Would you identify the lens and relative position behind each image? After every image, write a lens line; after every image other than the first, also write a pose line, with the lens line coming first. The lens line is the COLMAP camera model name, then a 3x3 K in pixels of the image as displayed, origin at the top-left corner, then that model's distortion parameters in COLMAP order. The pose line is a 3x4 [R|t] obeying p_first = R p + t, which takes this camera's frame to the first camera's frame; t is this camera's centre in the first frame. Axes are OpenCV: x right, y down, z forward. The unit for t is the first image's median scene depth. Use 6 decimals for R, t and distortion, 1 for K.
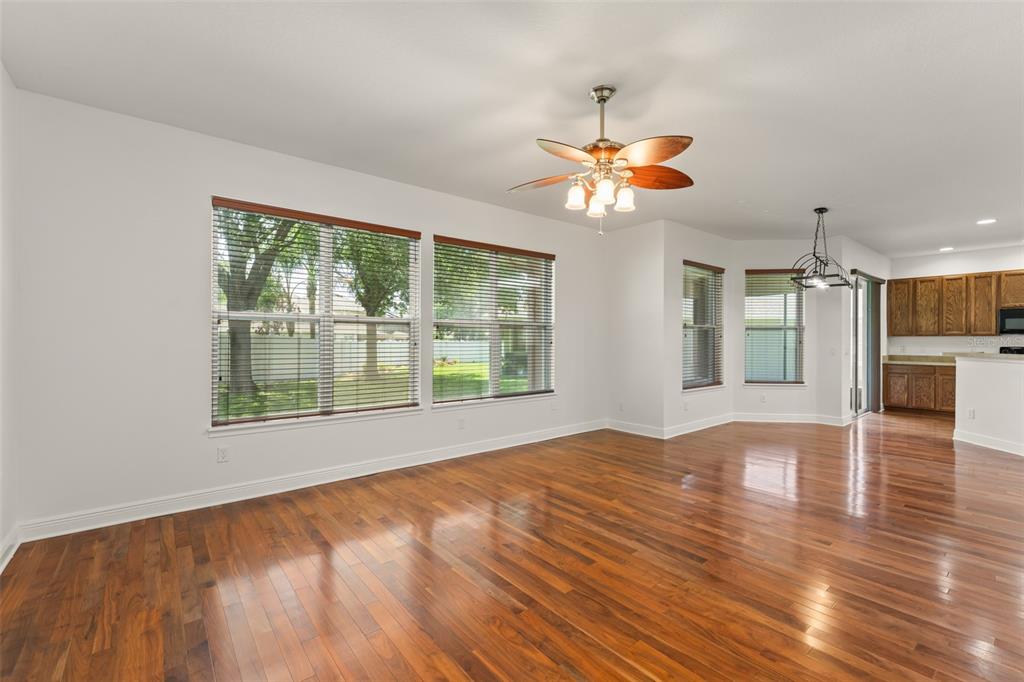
lens RADIAL K [[437.2, 0, 512.0], [0, 437.2, 341.0], [0, 0, 1]] dist [0.001624, 0.000188]
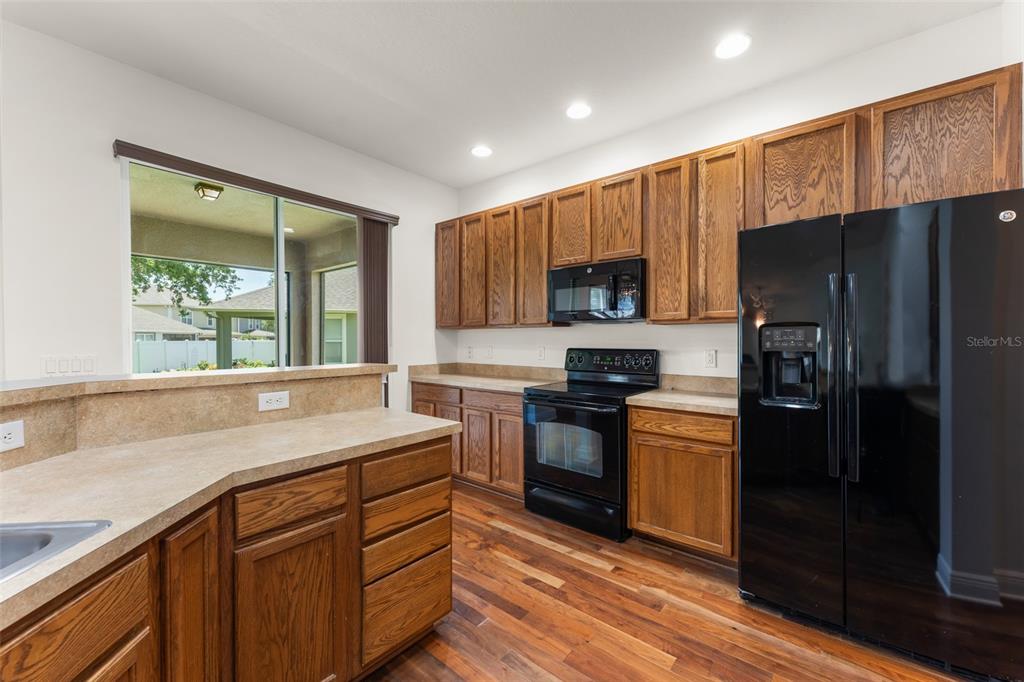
lens RADIAL K [[404.3, 0, 508.6], [0, 404.3, 340.0], [0, 0, 1]] dist [0.000584, 0.000252]
pose [[0.980796, -0.004805, 0.194975, 1.355305], [0.004682, 0.999988, 0.001089, 0.004580], [-0.194978, -0.000155, 0.980808, 0.792004]]
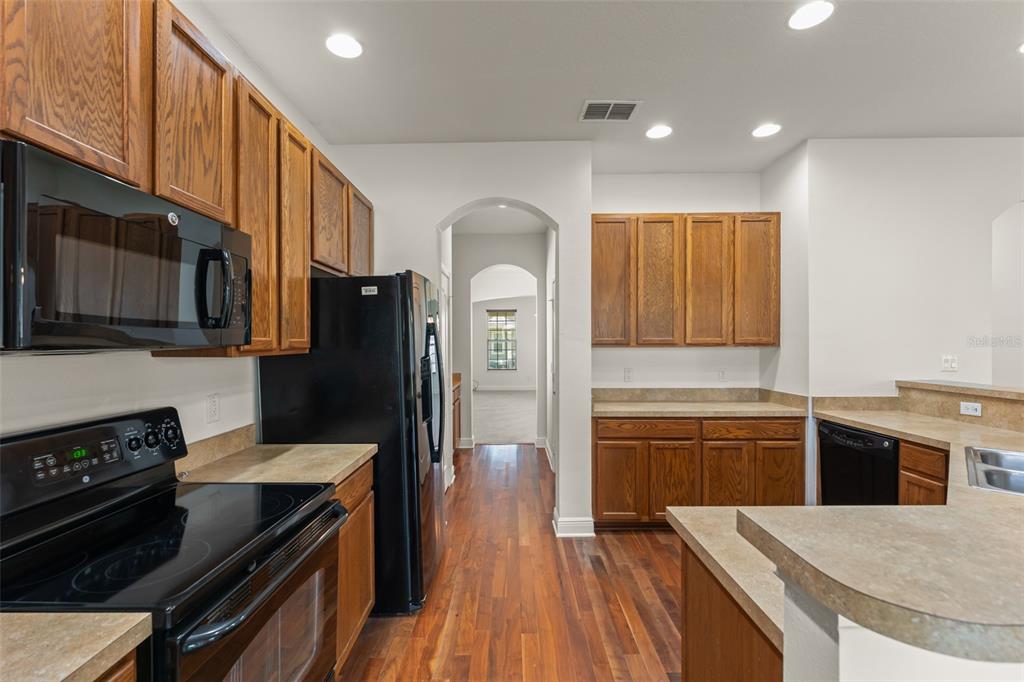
lens RADIAL K [[438.9, 0, 507.9], [0, 438.9, 345.7], [0, 0, 1]] dist [-0.001249, -0.000142]
pose [[-0.769768, -0.002773, 0.638318, 1.289444], [0.006068, 0.999914, 0.011661, -0.025255], [-0.638295, 0.012850, -0.769685, 1.387111]]
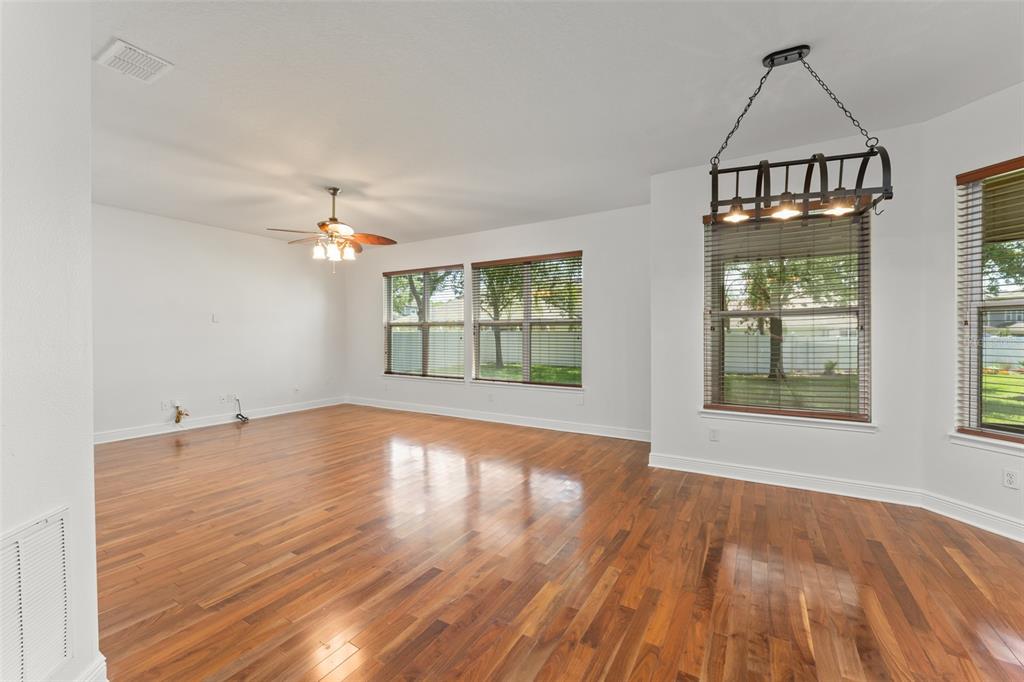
lens RADIAL K [[413.9, 0, 510.9], [0, 413.9, 336.8], [0, 0, 1]] dist [-0.005172, 0.000246]
pose [[0.337648, 0.001398, -0.941272, 1.033396], [-0.001731, 0.999998, 0.000864, 0.000636], [0.941271, 0.001338, 0.337649, 0.584684]]
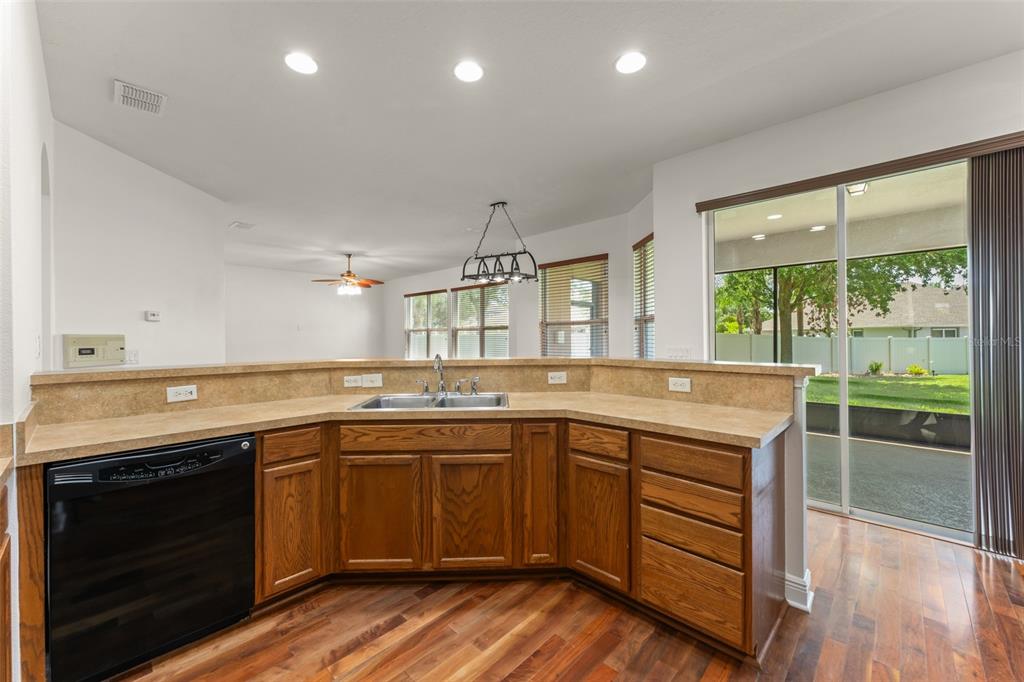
lens RADIAL K [[407.5, 0, 512.3], [0, 407.5, 333.4], [0, 0, 1]] dist [-0.001453, -0.000008]
pose [[0.127684, -0.013108, -0.991728, 1.638832], [0.003327, 0.999913, -0.012788, 0.004539], [0.991809, -0.001666, 0.127716, 0.924629]]
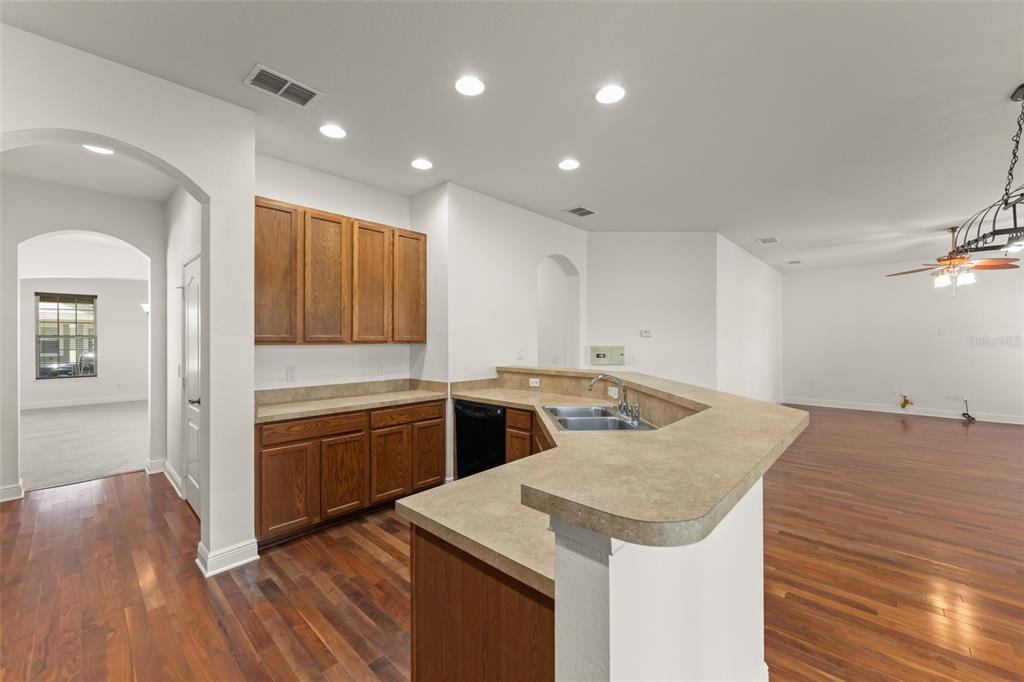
lens RADIAL K [[404.3, 0, 508.6], [0, 404.3, 340.0], [0, 0, 1]] dist [0.000584, 0.000252]
pose [[-0.990390, -0.000679, -0.138300, 1.349278], [-0.001484, 0.999983, 0.005718, -0.024667], [0.138294, 0.005868, -0.990374, 1.378563]]
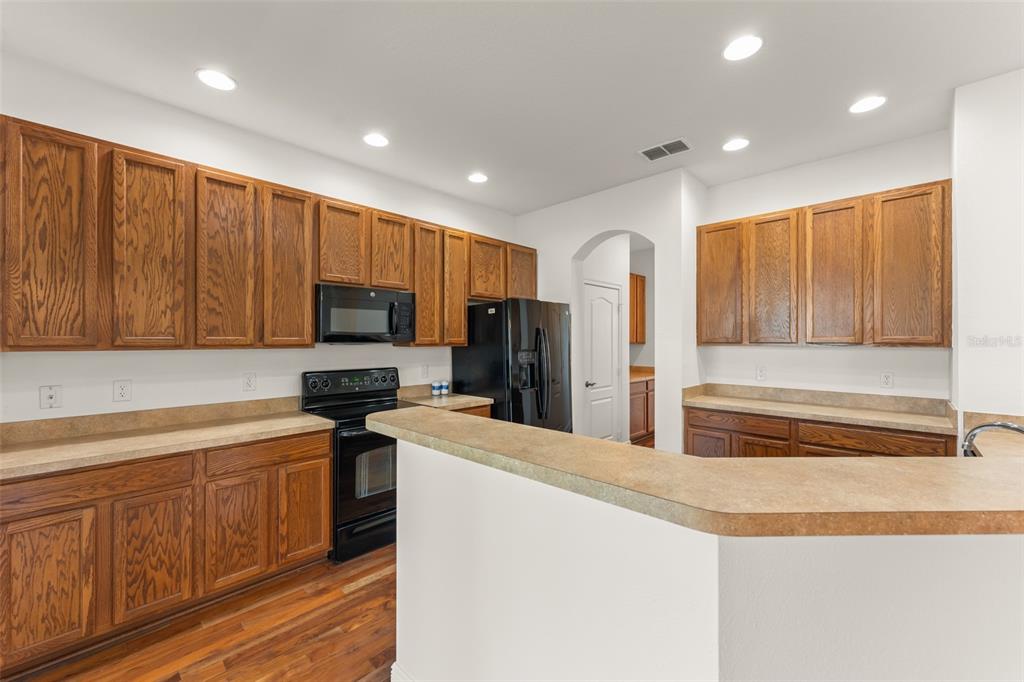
lens RADIAL K [[409.7, 0, 509.3], [0, 409.7, 336.5], [0, 0, 1]] dist [0.001136, 0.000150]
pose [[-0.124341, 0.007669, 0.992210, 0.969256], [0.005033, 0.999962, -0.007098, -0.025795], [-0.992227, 0.004111, -0.124375, 1.199743]]
